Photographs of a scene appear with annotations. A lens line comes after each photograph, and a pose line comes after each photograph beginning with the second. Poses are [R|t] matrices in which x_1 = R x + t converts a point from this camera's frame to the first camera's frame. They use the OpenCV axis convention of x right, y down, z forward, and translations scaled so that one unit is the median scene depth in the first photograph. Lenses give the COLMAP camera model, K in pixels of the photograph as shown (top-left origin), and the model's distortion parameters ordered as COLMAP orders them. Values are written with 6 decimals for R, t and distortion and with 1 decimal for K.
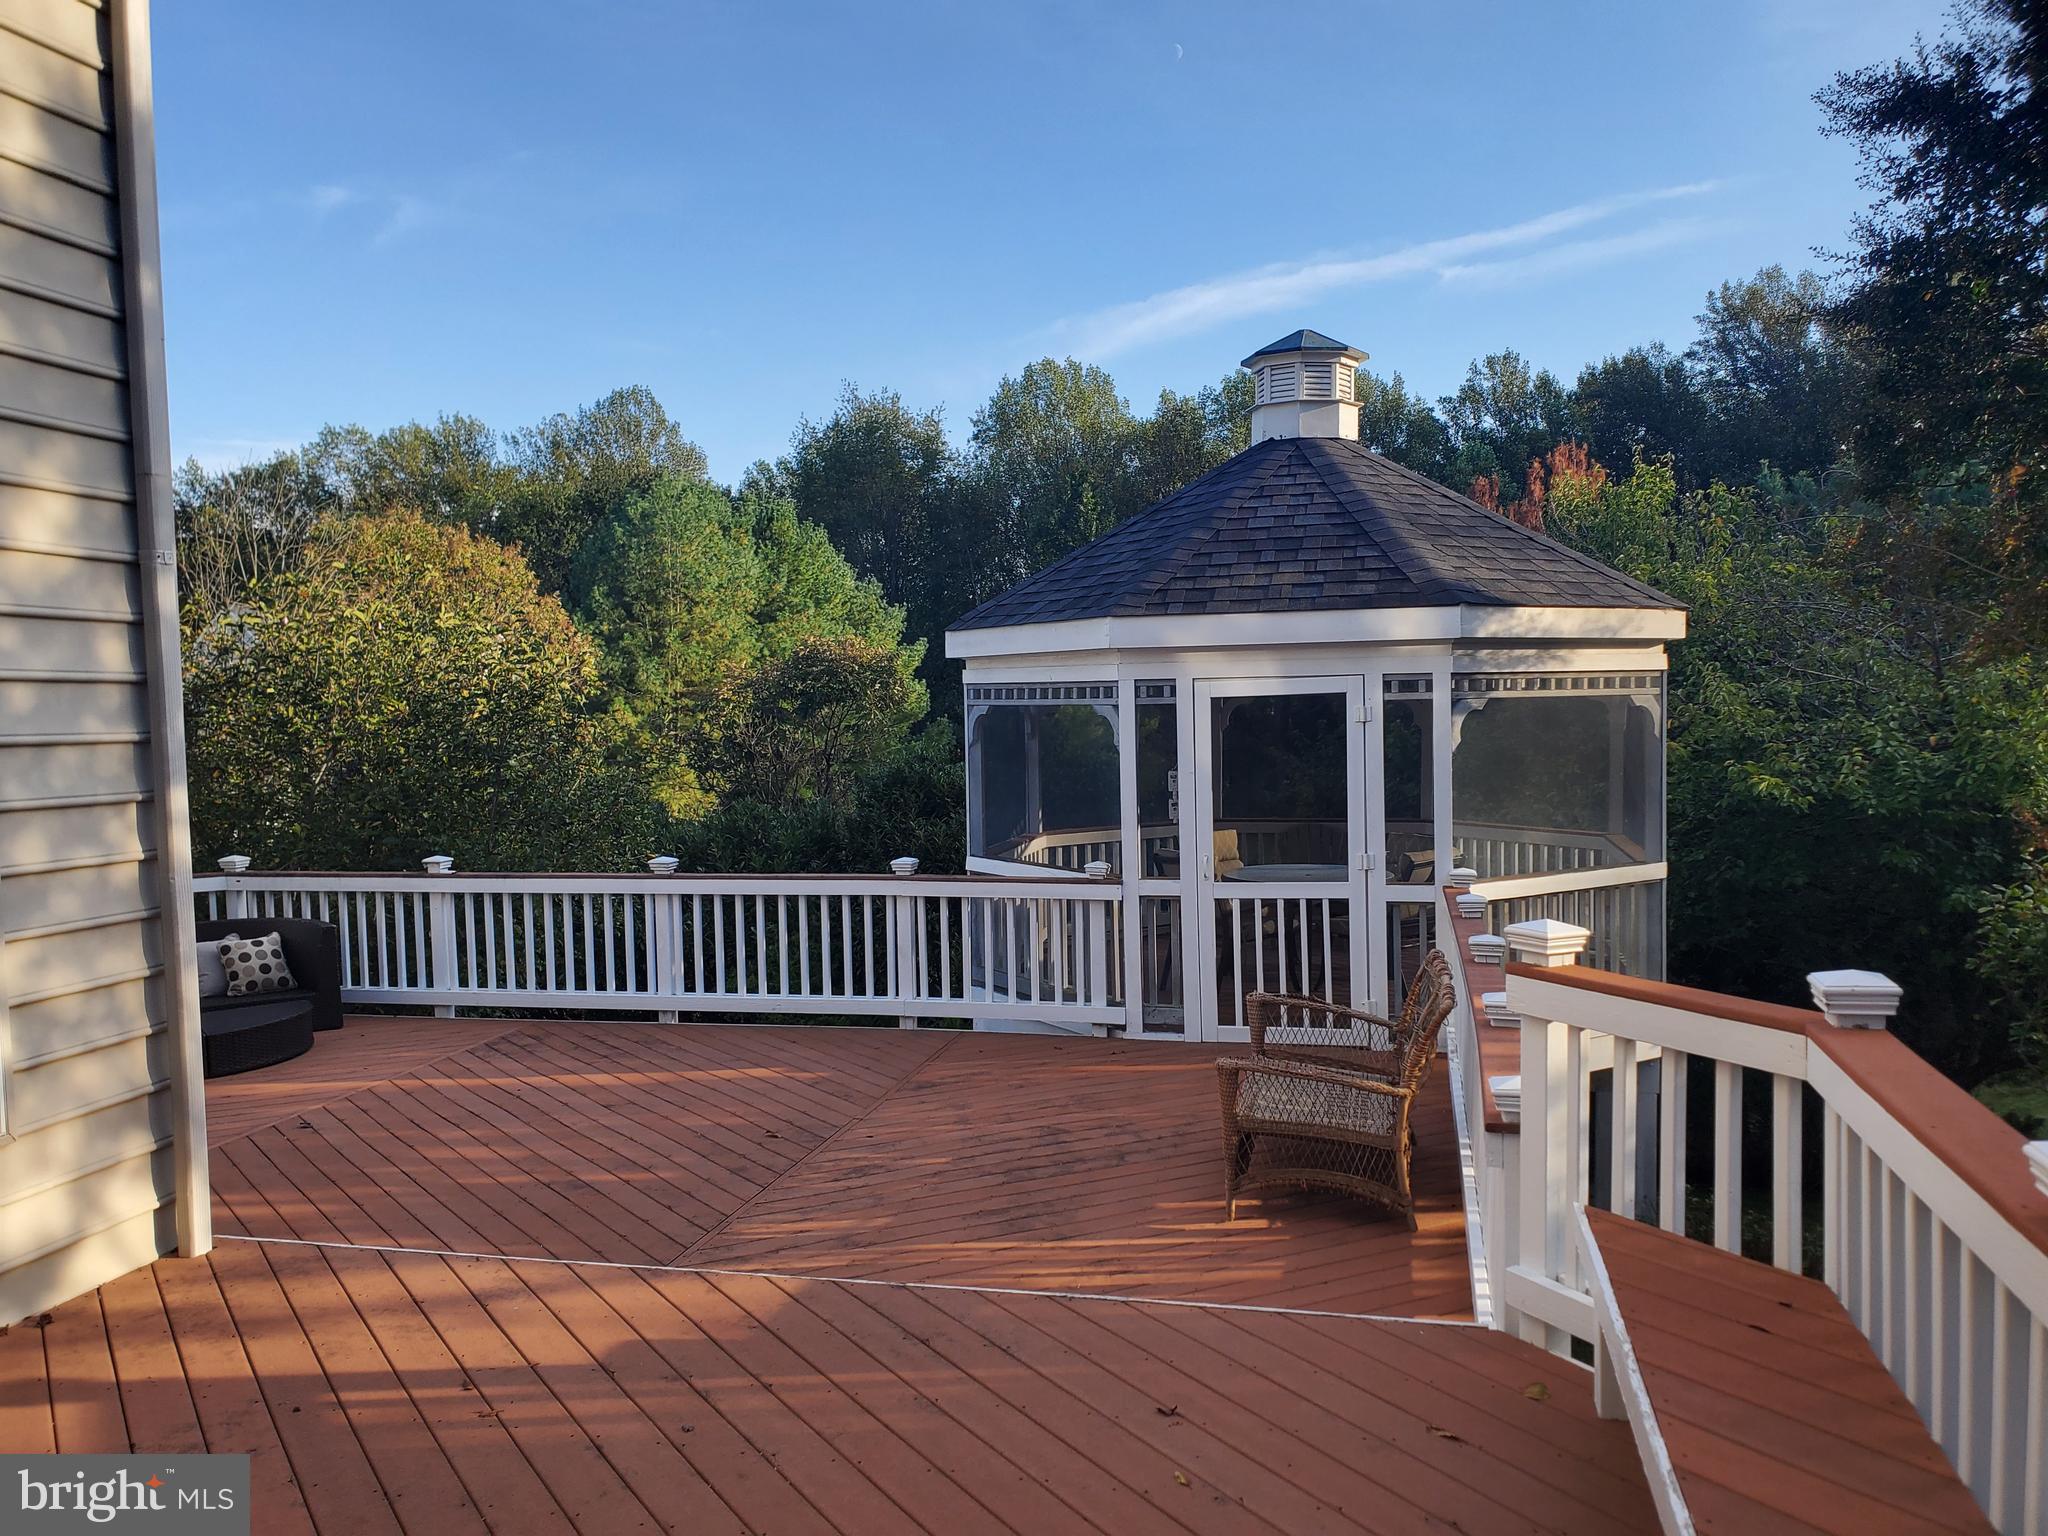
lens RADIAL K [[1604.5, 0, 1027.1], [0, 1604.5, 799.4], [0, 0, 1]] dist [0.124052, -0.201536]
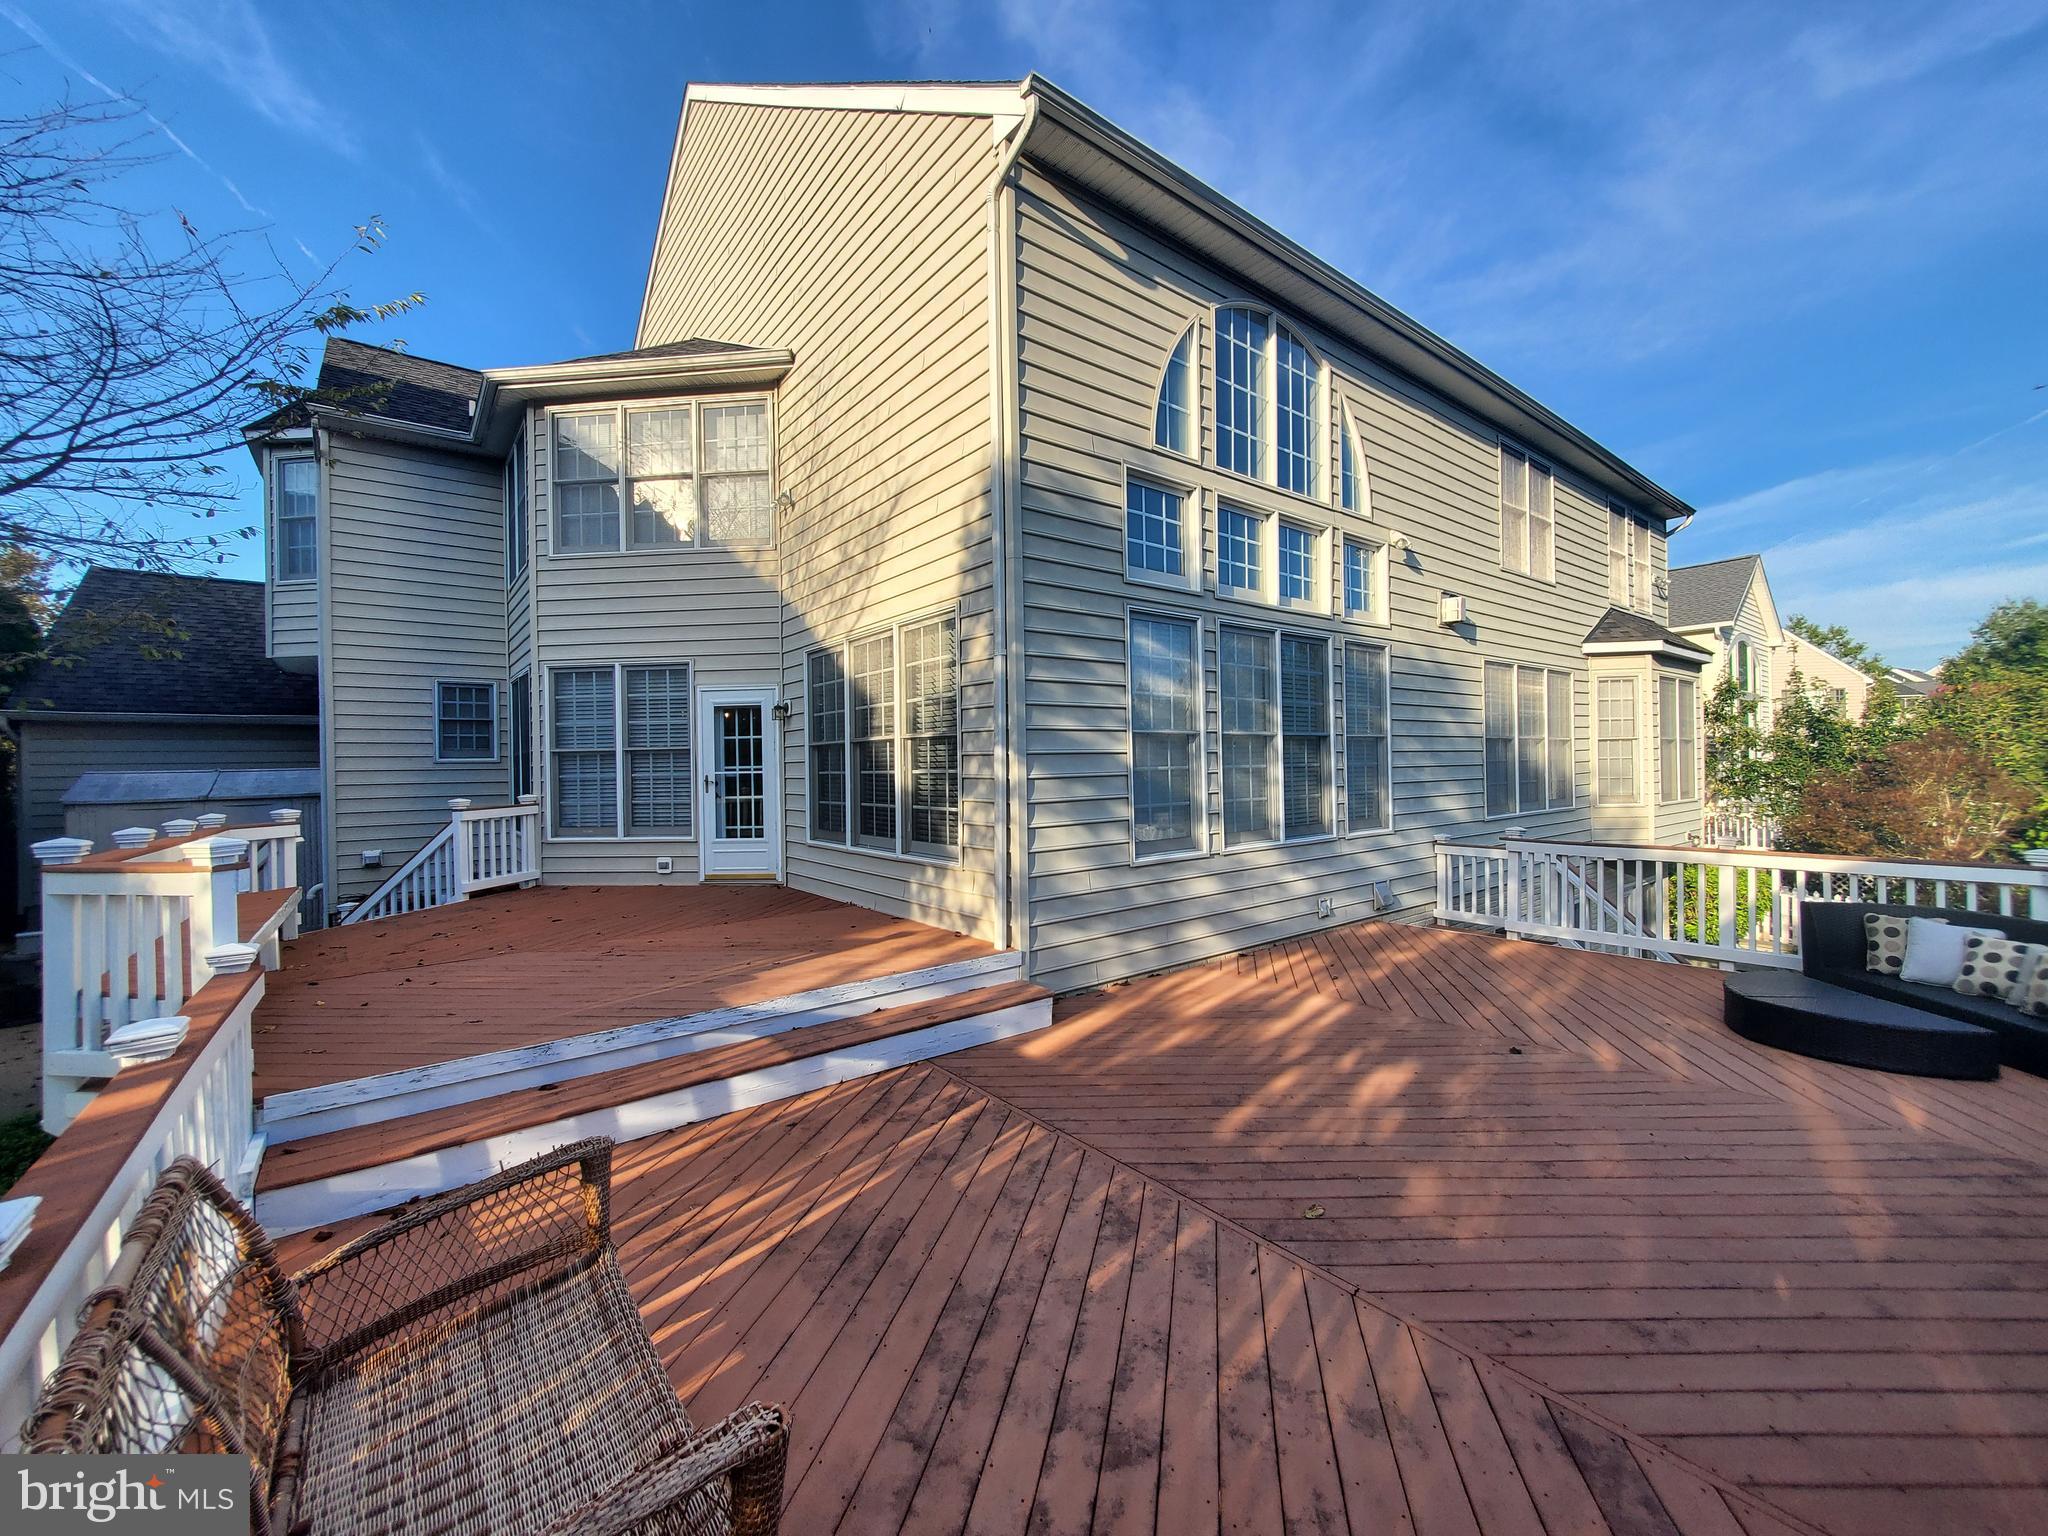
lens RADIAL K [[822.5, 0, 1041.4], [0, 822.5, 762.3], [0, 0, 1]] dist [0.017173, 0.000039]
pose [[-0.619531, 0.040281, -0.783938, 0.259454], [-0.007453, 0.998336, 0.057187, -0.040509], [0.784937, 0.041272, -0.618200, 1.229584]]
